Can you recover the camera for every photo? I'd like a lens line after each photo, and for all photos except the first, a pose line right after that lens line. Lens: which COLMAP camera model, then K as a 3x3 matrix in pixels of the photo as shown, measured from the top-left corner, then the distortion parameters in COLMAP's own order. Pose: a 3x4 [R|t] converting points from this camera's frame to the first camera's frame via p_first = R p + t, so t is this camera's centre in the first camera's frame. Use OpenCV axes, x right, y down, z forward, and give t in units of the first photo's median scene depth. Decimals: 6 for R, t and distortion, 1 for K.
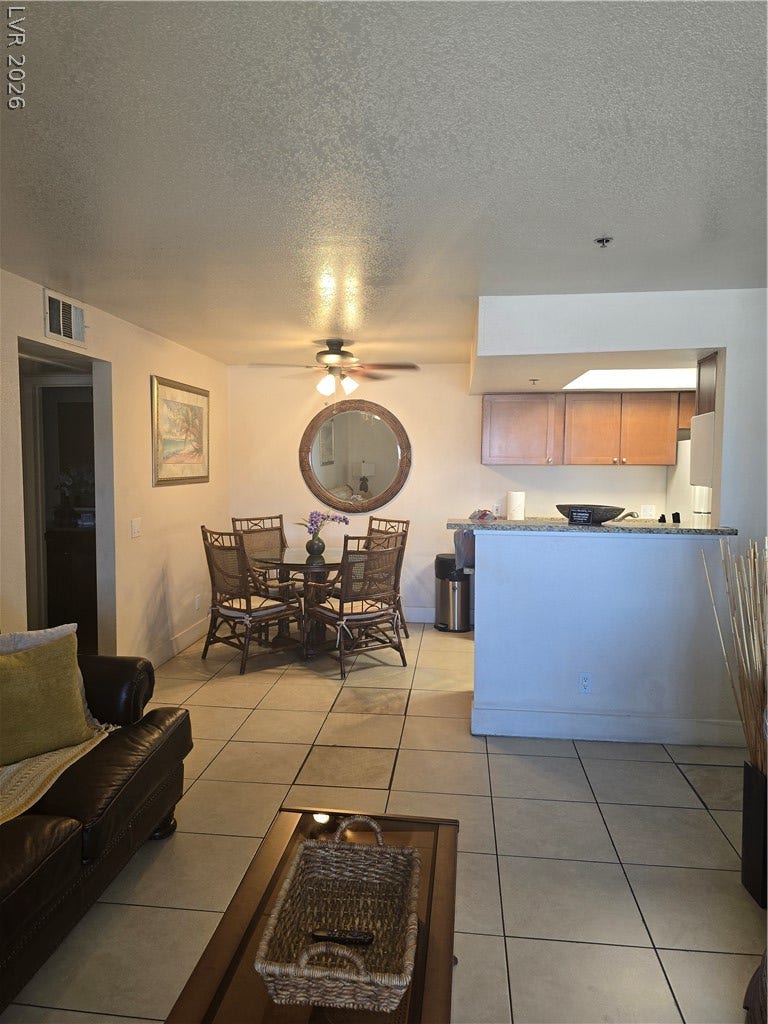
lens RADIAL K [[695.2, 0, 385.1], [0, 695.2, 503.3], [0, 0, 1]] dist [0.072253, -0.071961]
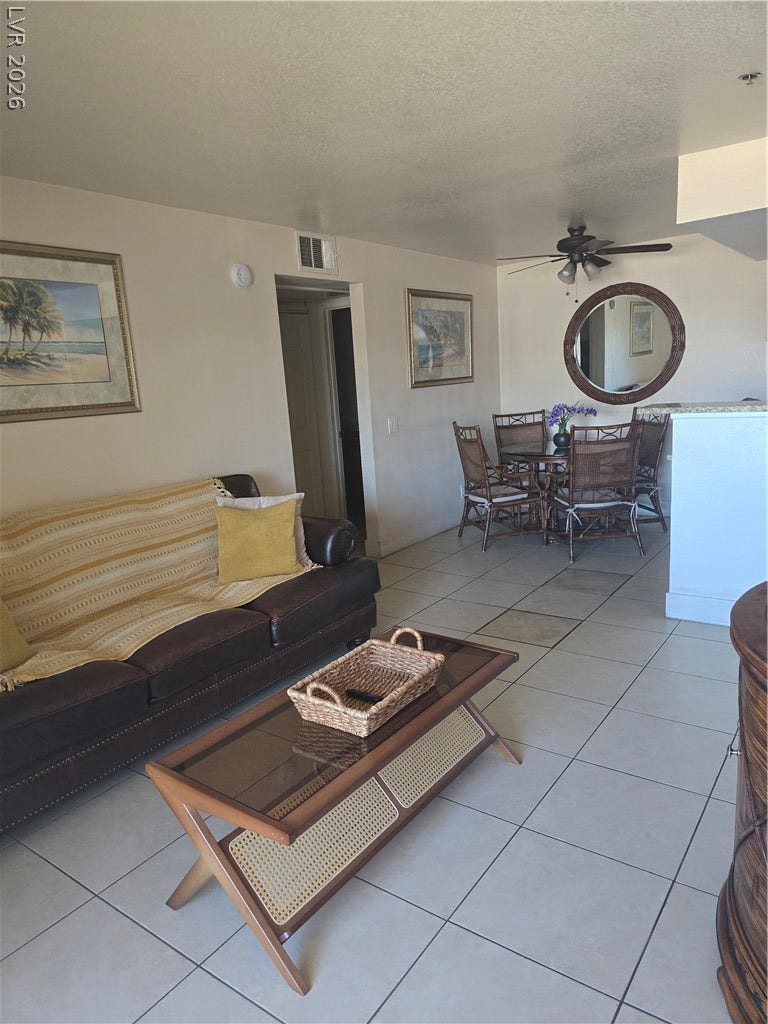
lens RADIAL K [[695.2, 0, 376.5], [0, 695.2, 512.9], [0, 0, 1]] dist [0.072253, -0.071961]
pose [[0.865187, 0.035615, -0.500183, 0.203851], [0.040266, 0.989319, 0.140093, 0.016042], [0.499830, -0.141347, 0.854512, -0.043851]]
